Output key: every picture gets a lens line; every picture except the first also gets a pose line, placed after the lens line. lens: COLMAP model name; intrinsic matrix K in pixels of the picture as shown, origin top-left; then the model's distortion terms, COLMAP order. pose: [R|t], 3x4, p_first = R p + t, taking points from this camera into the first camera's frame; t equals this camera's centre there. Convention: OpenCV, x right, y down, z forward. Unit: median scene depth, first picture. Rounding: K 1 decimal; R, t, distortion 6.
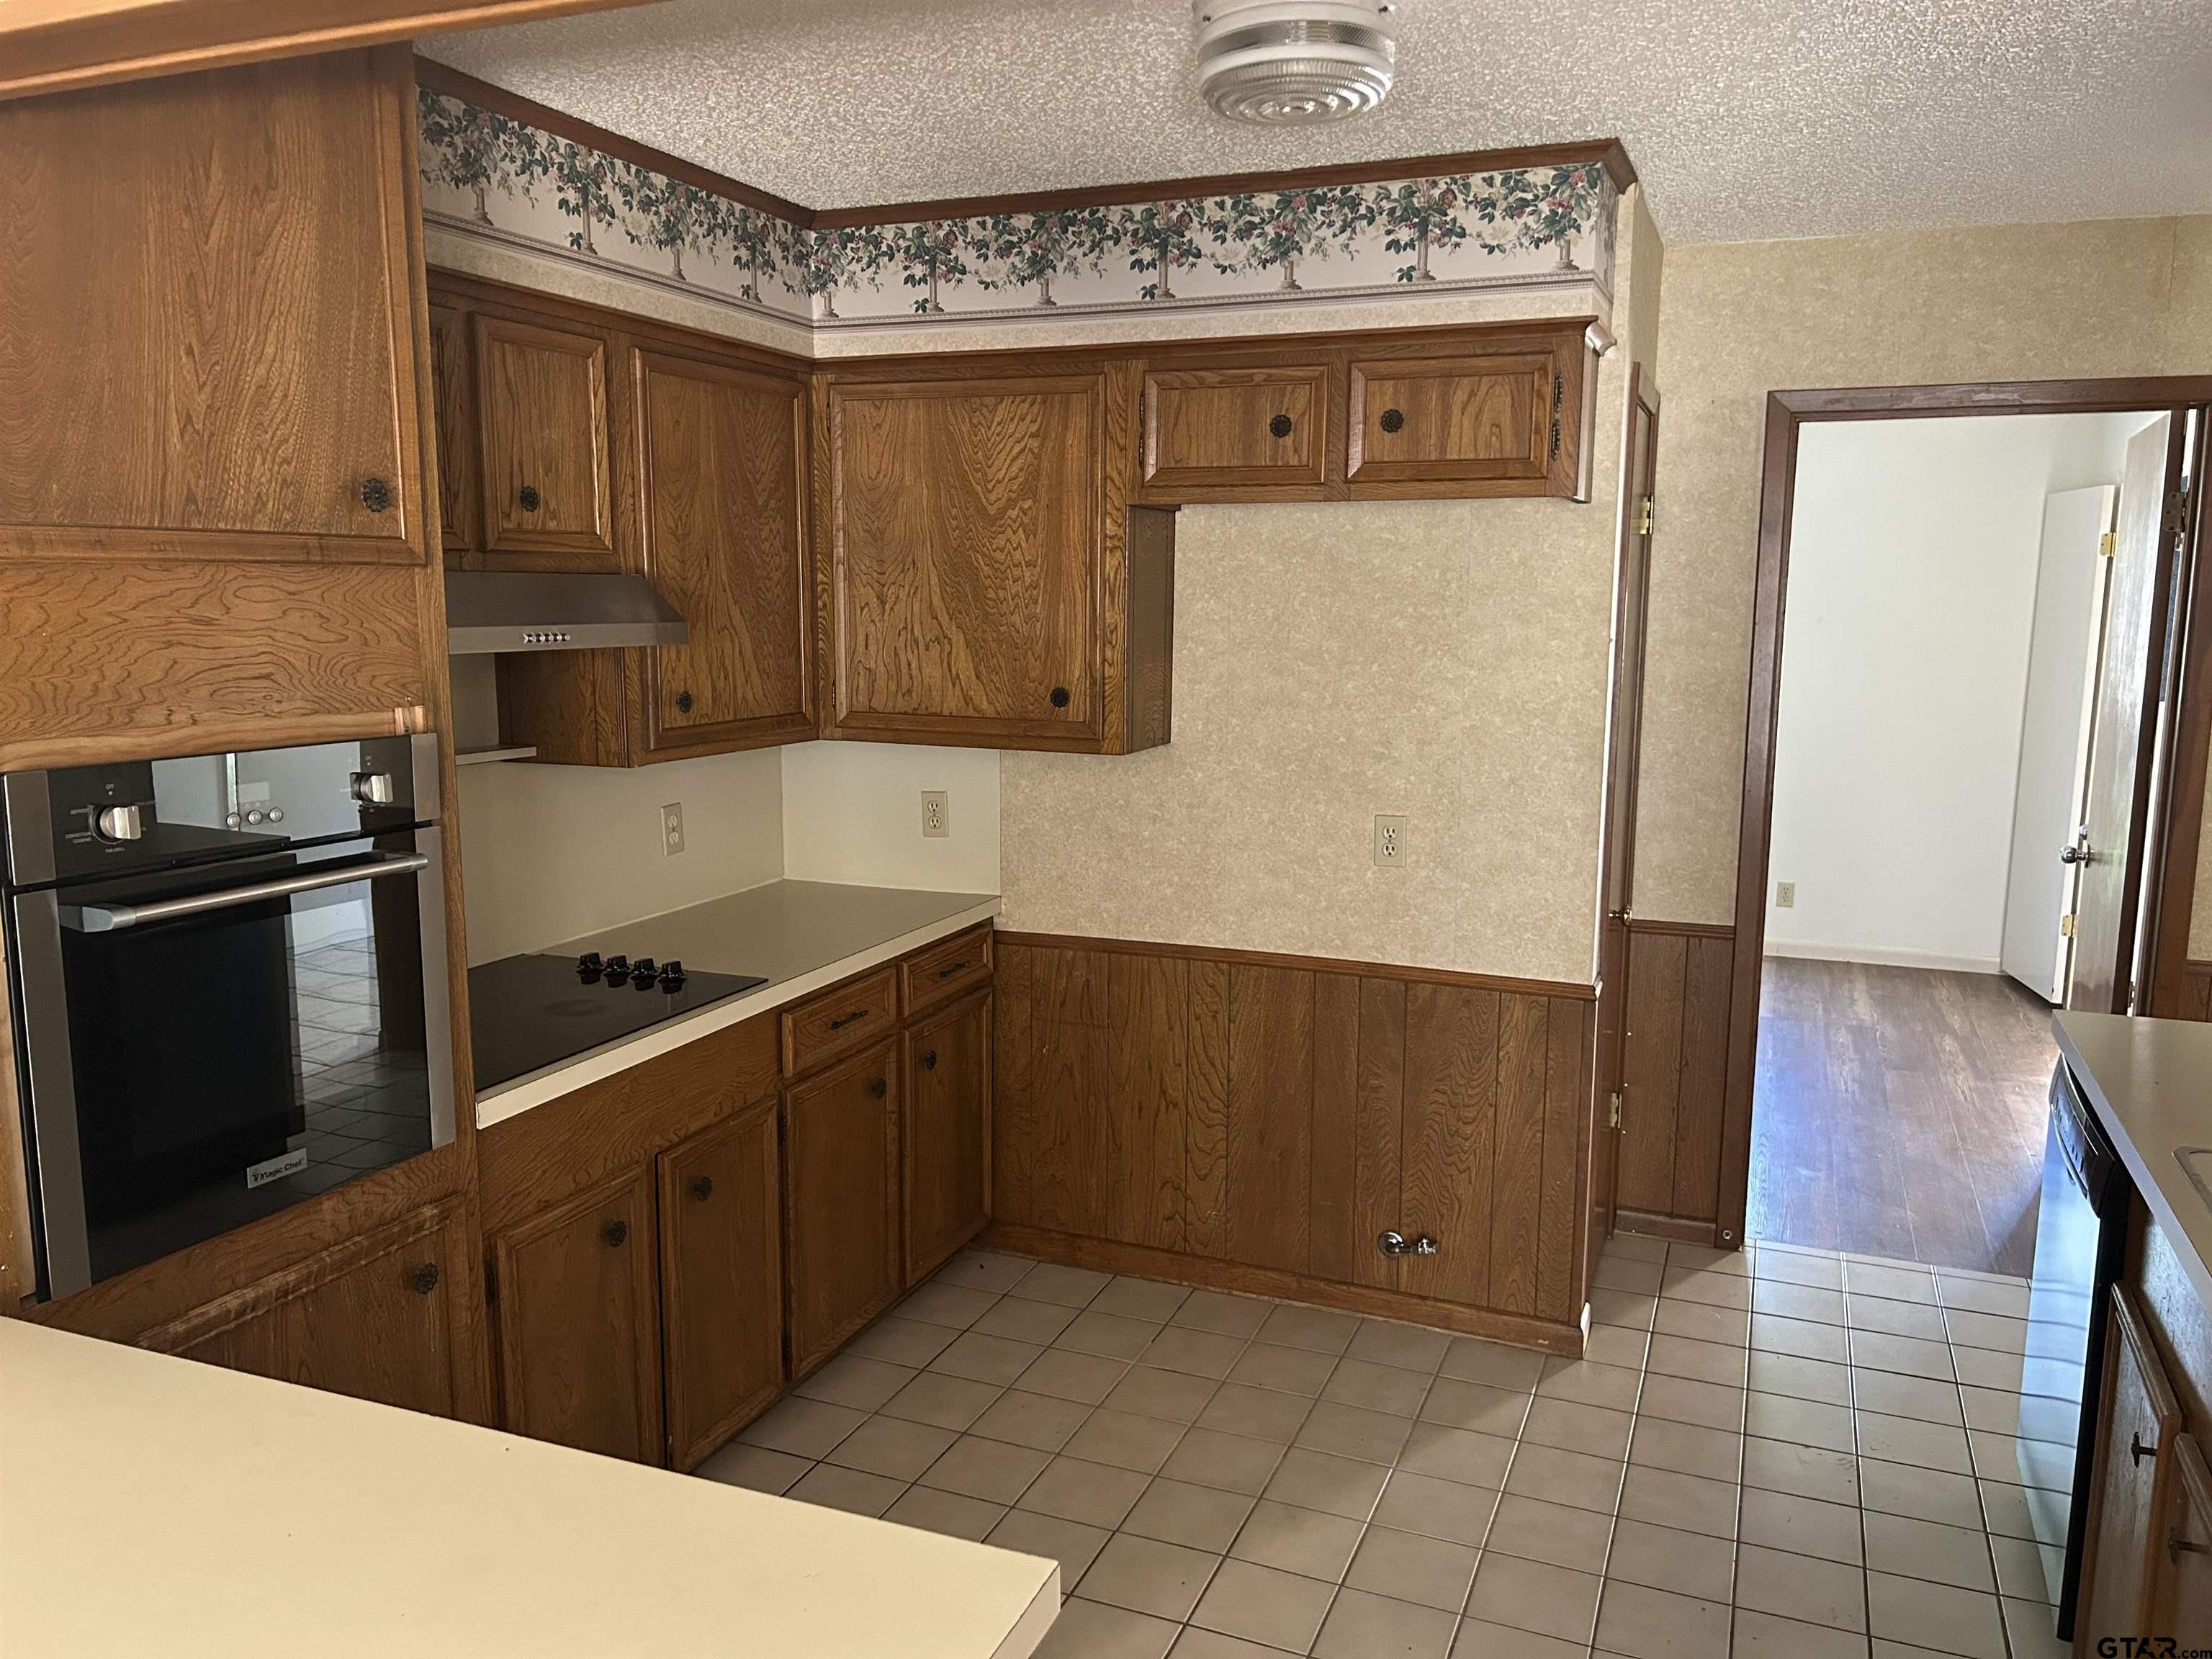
lens RADIAL K [[1666.4, 0, 1117.0], [0, 1666.4, 841.9], [0, 0, 1]] dist [0.080242, -0.083976]
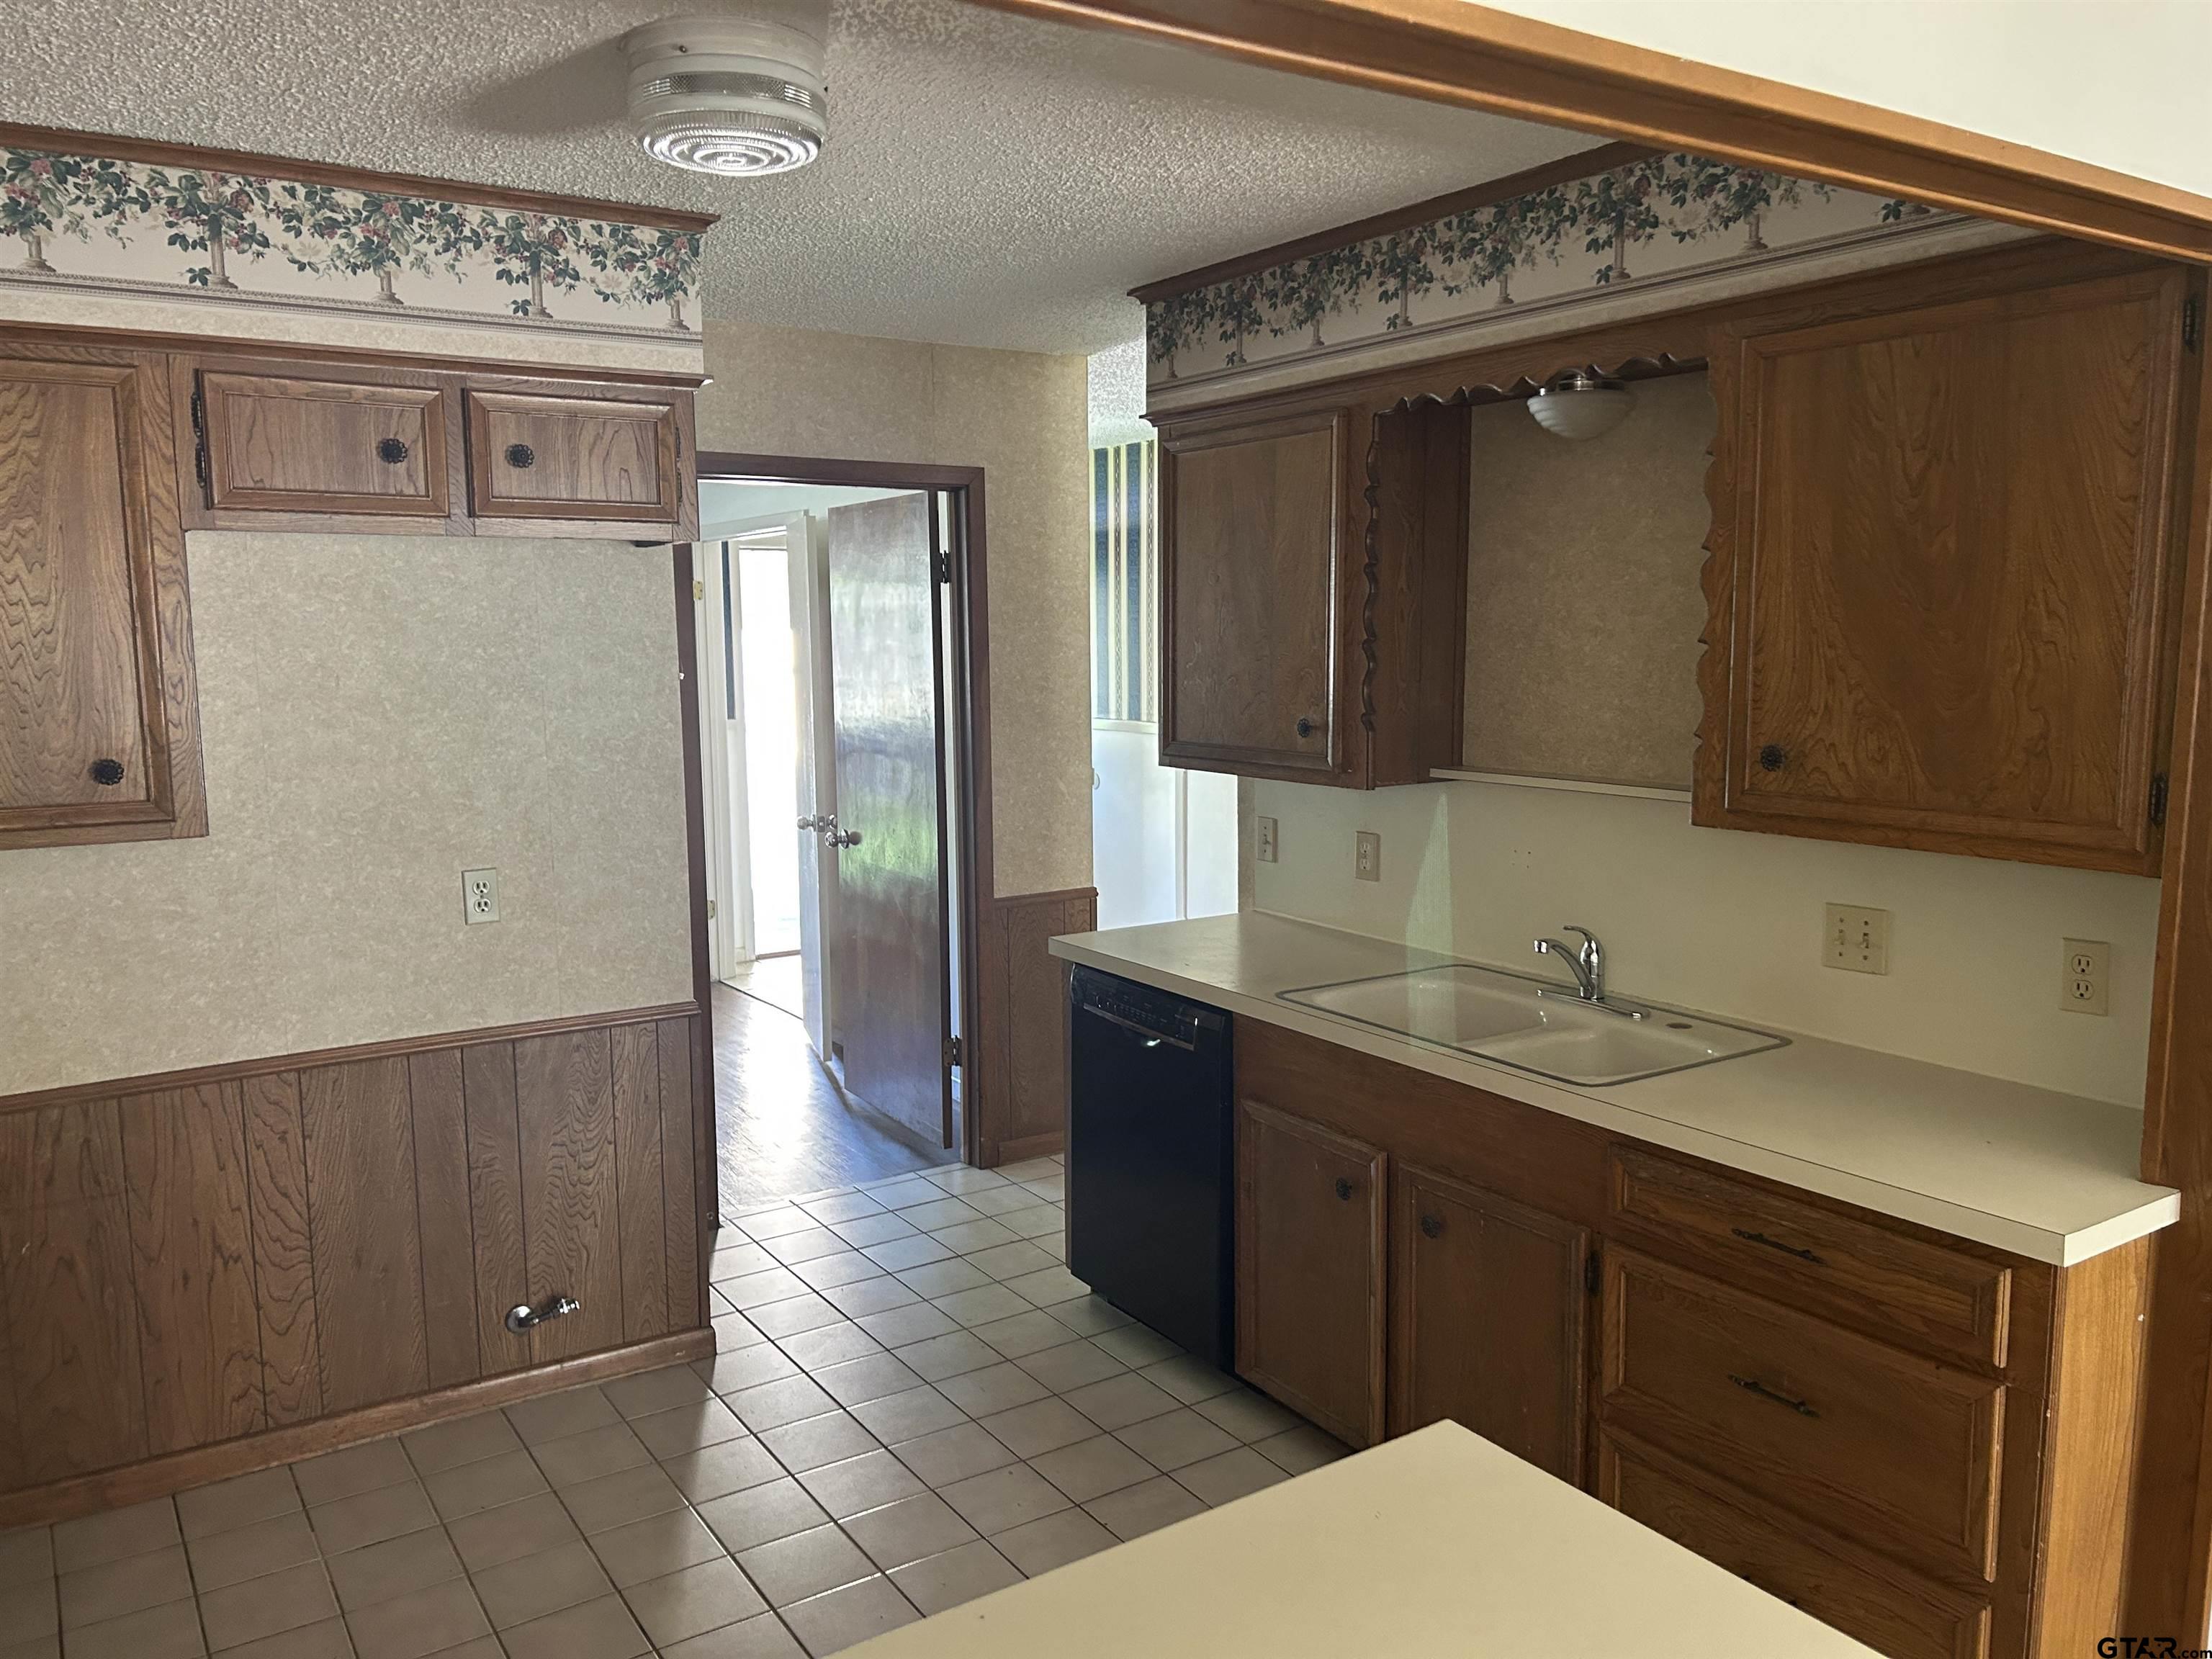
lens RADIAL K [[1666.4, 0, 1094.8], [0, 1666.4, 840.5], [0, 0, 1]] dist [0.080242, -0.083976]
pose [[0.568560, -0.119290, 0.813947, -0.439629], [0.138712, 0.989165, 0.048075, -0.031641], [-0.810863, 0.085571, 0.578947, 0.181875]]
